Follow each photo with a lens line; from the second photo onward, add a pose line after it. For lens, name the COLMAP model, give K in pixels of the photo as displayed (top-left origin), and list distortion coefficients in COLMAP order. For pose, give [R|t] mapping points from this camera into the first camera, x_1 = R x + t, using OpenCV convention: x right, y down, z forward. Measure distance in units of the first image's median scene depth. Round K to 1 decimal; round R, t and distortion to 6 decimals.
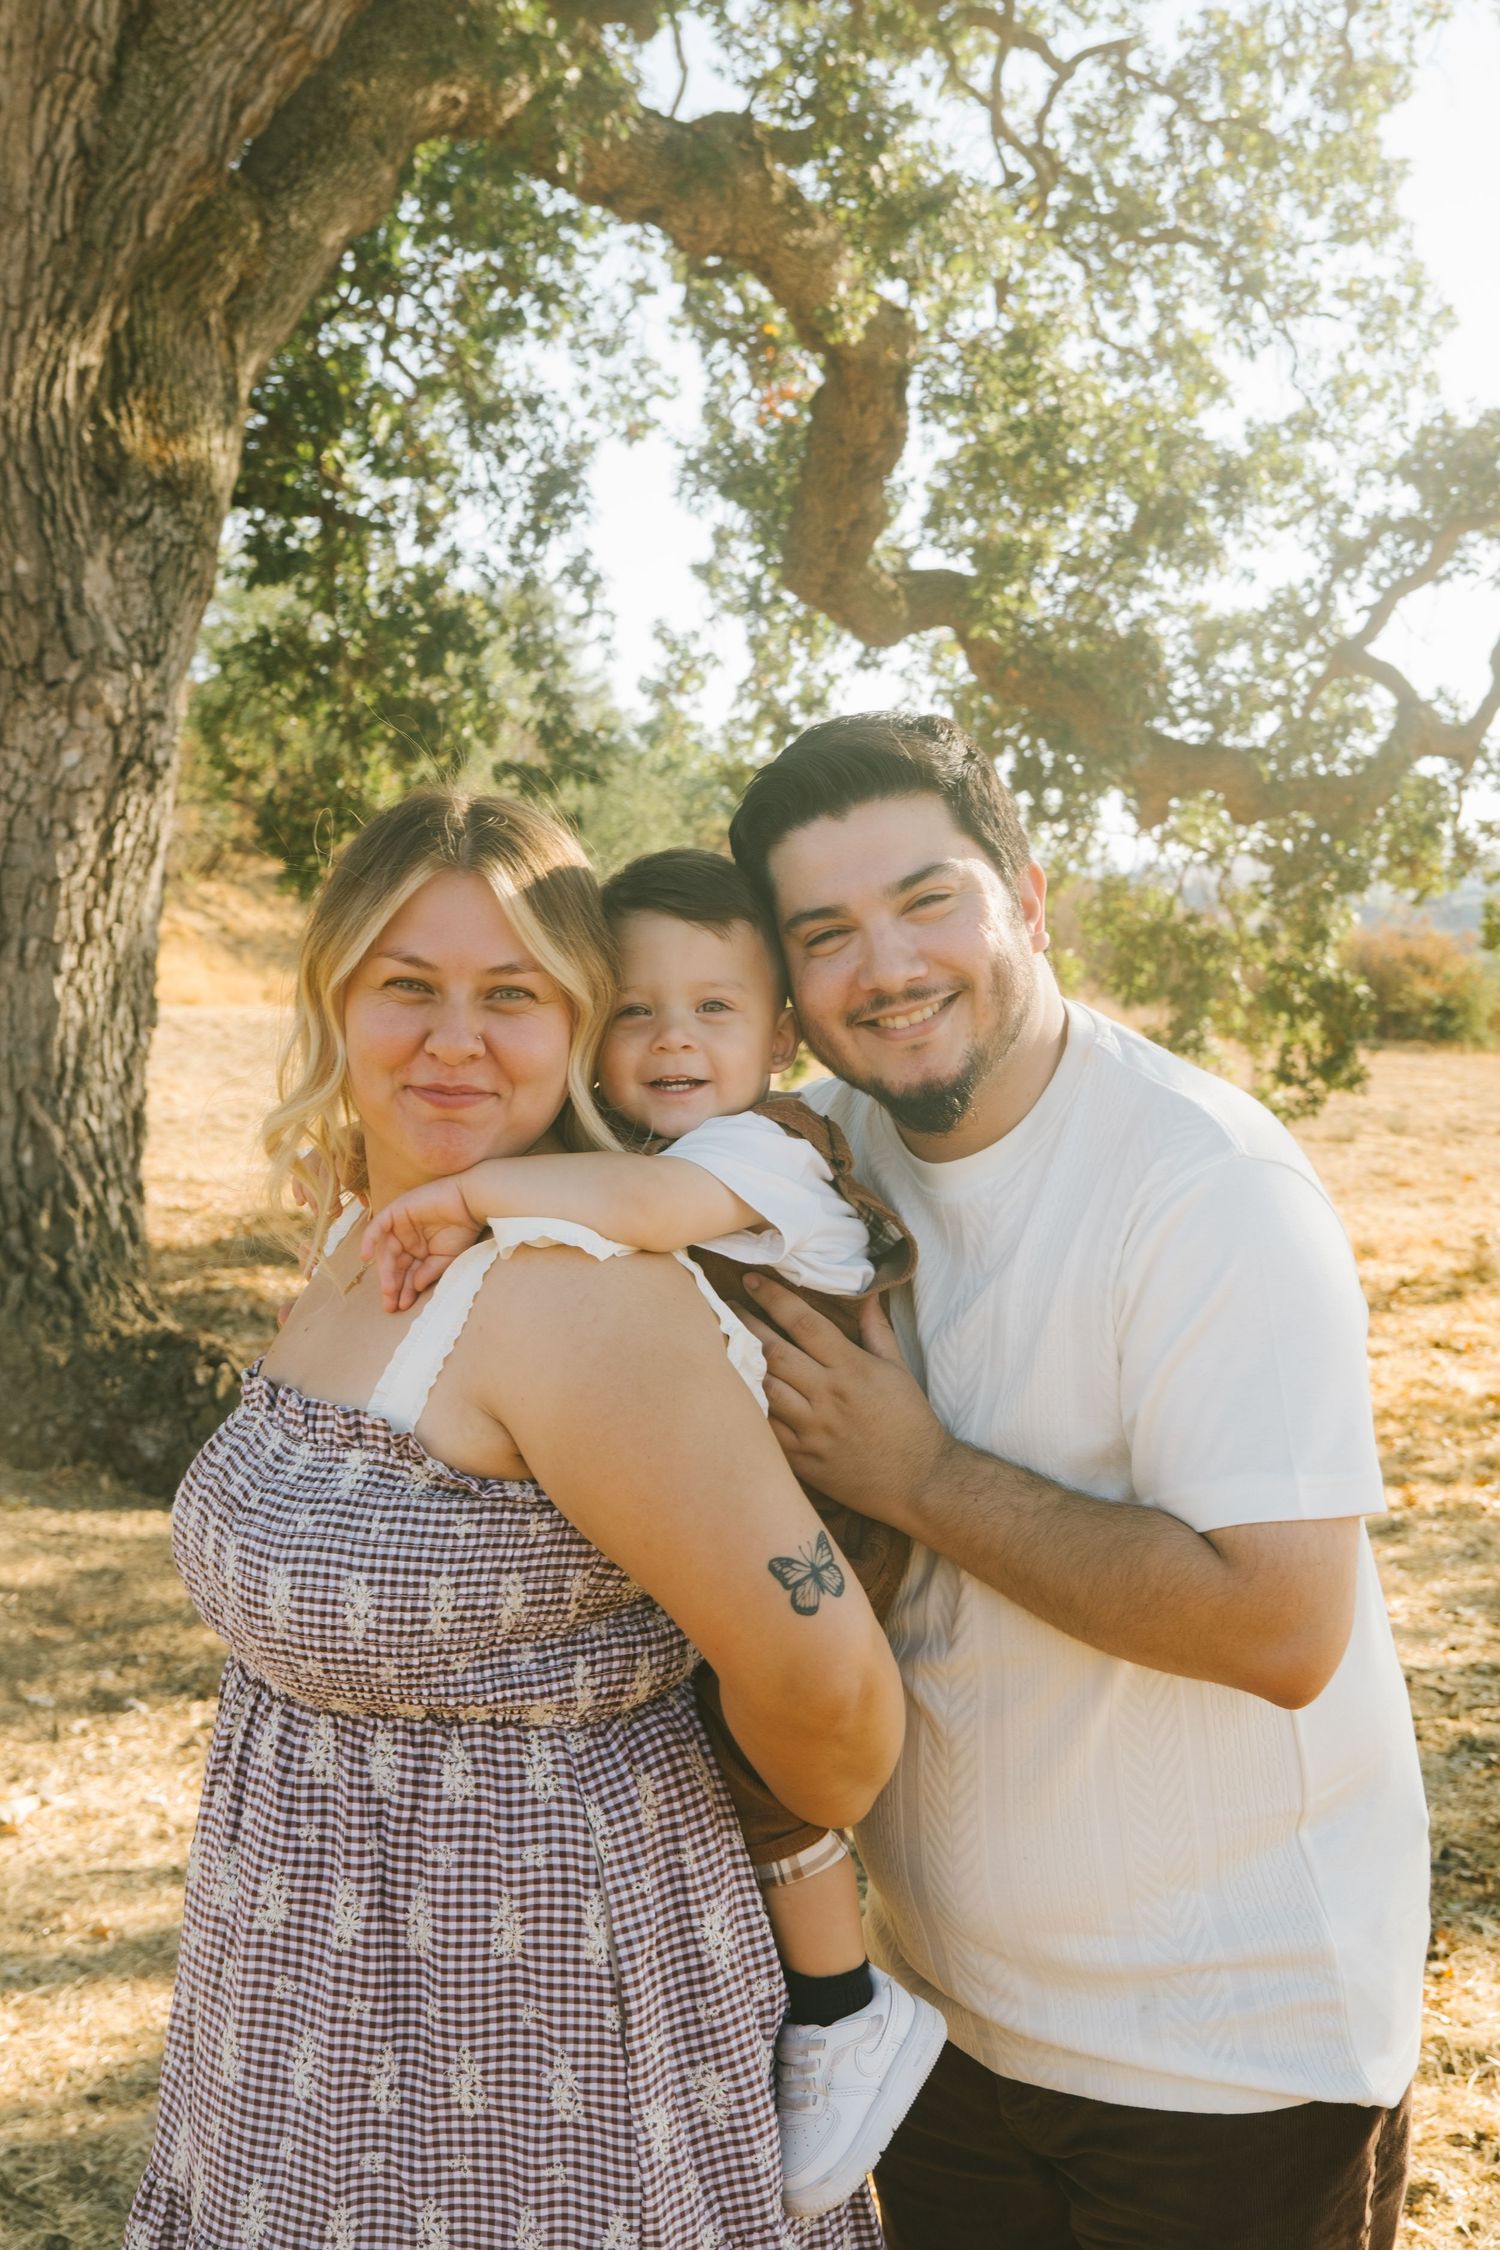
lens RADIAL K [[3320.2, 0, 750.0], [0, 3320.2, 1125.0], [0, 0, 1]] dist [-0.004404, -0.027069]
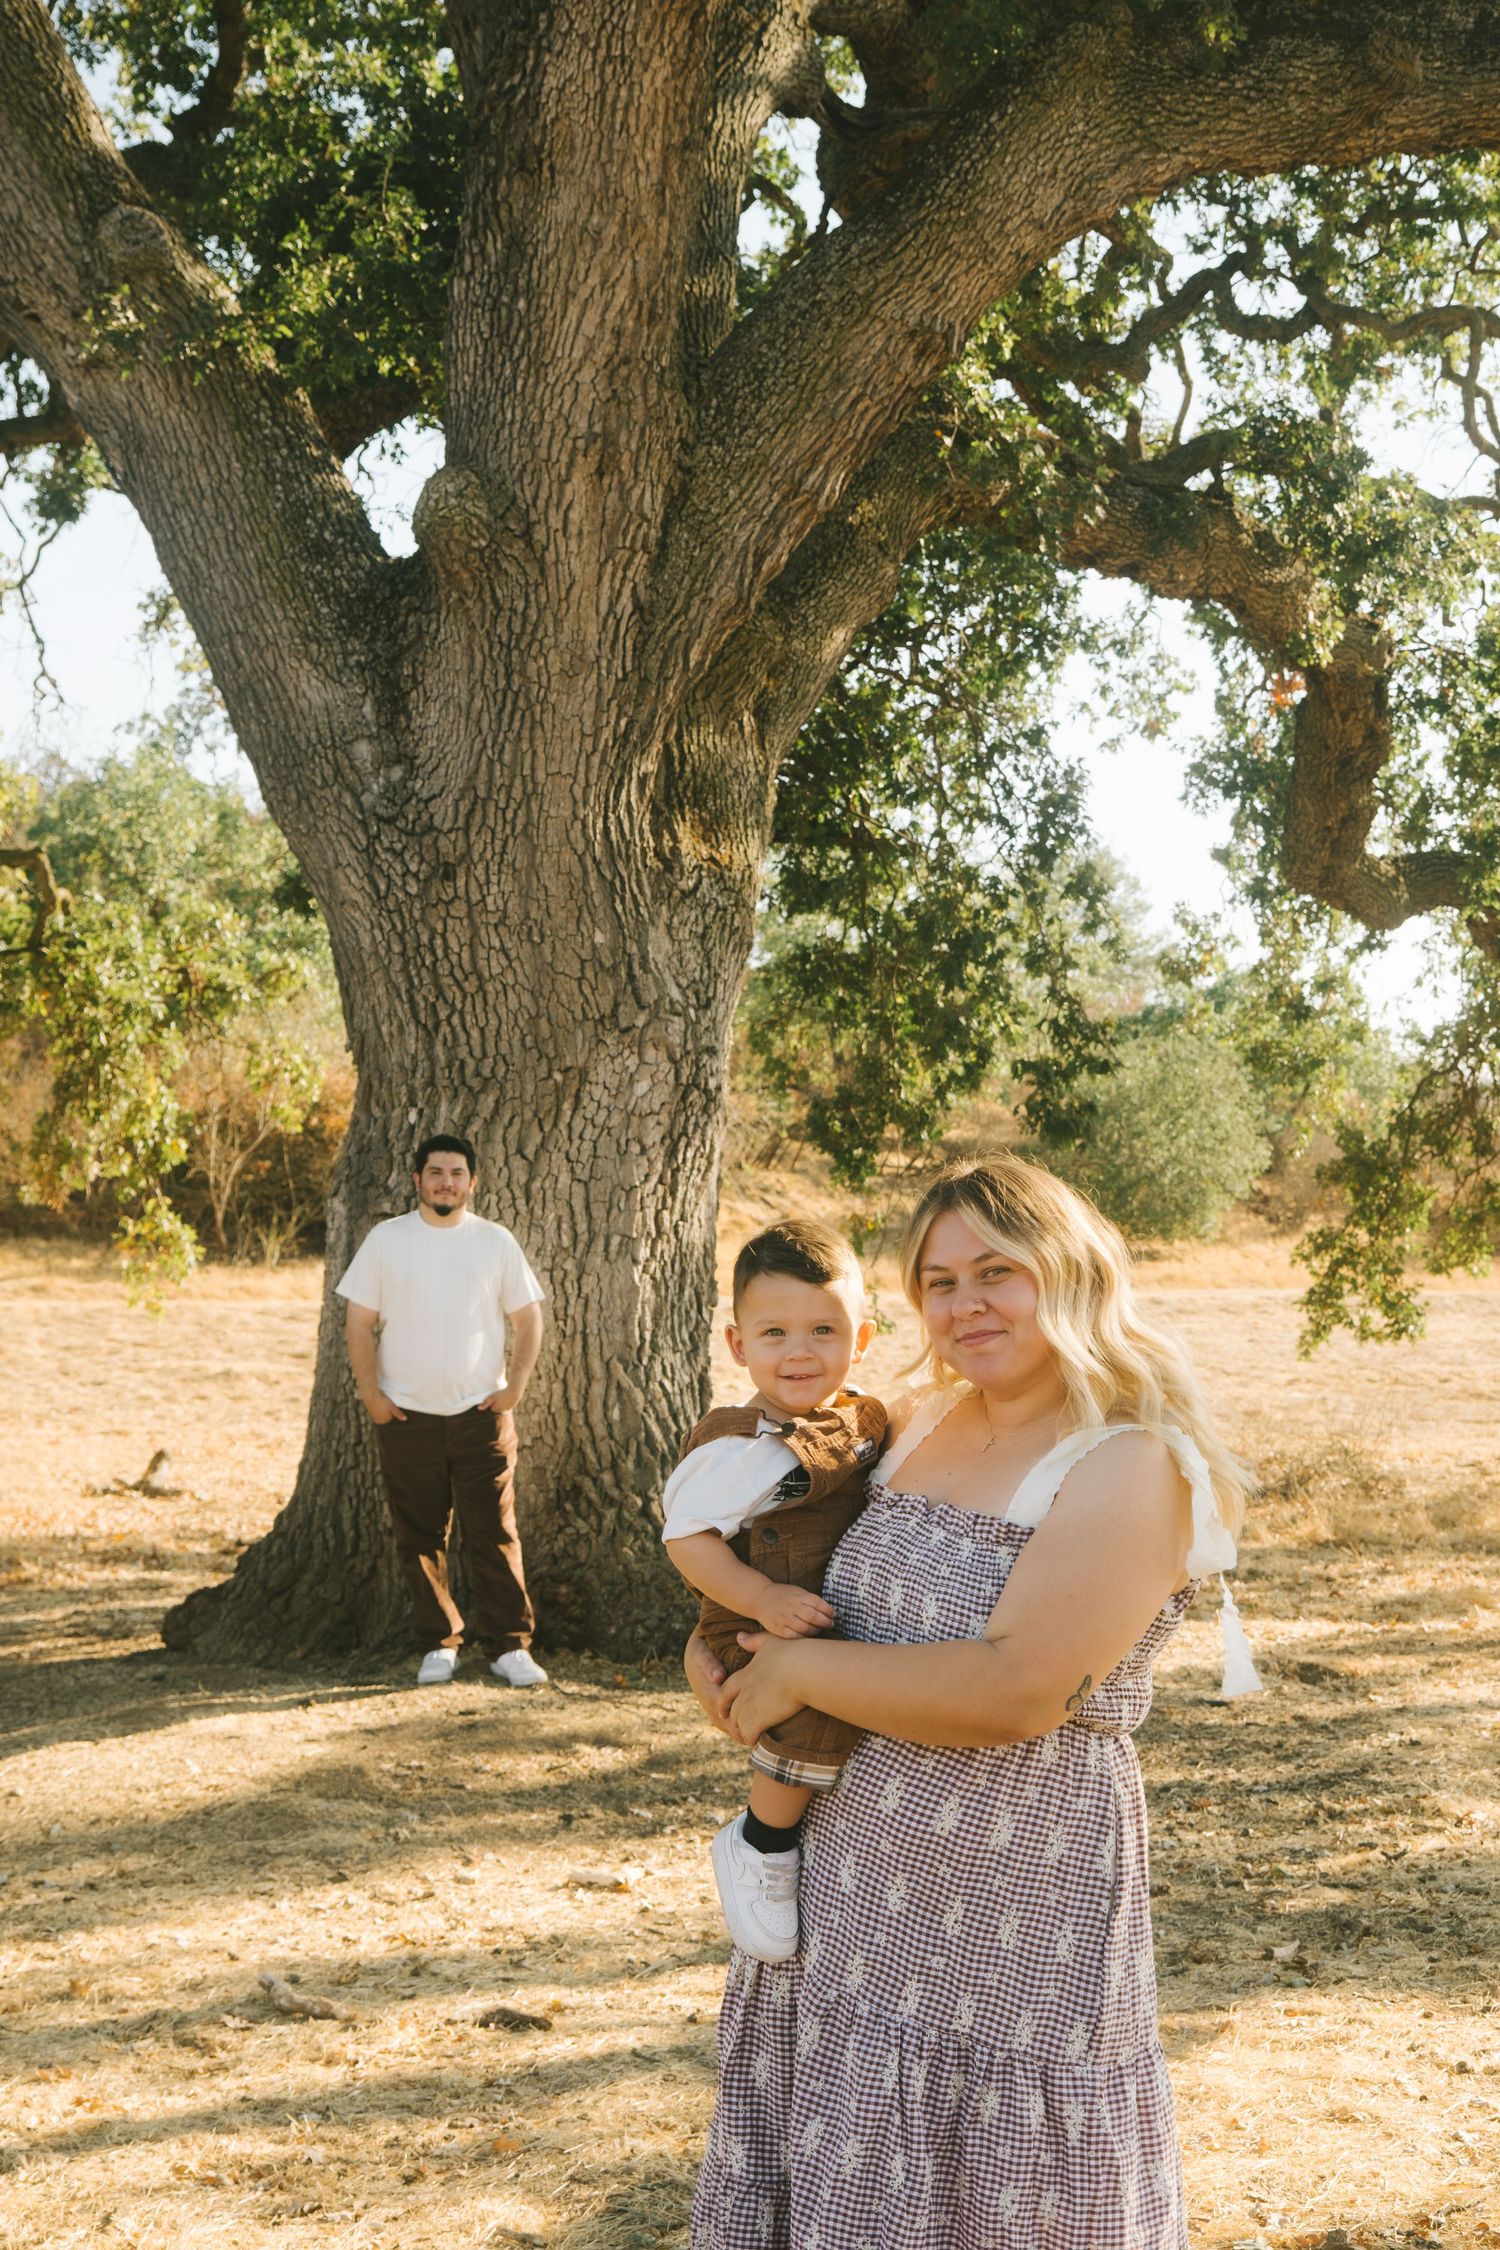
lens RADIAL K [[3781.1, 0, 750.0], [0, 3781.1, 1125.0], [0, 0, 1]] dist [0.001449, 0.004827]
pose [[0.985091, -0.041862, -0.166860, 0.067052], [0.028496, 0.996249, -0.081712, 0.018334], [0.169655, 0.075739, 0.982589, -0.362380]]
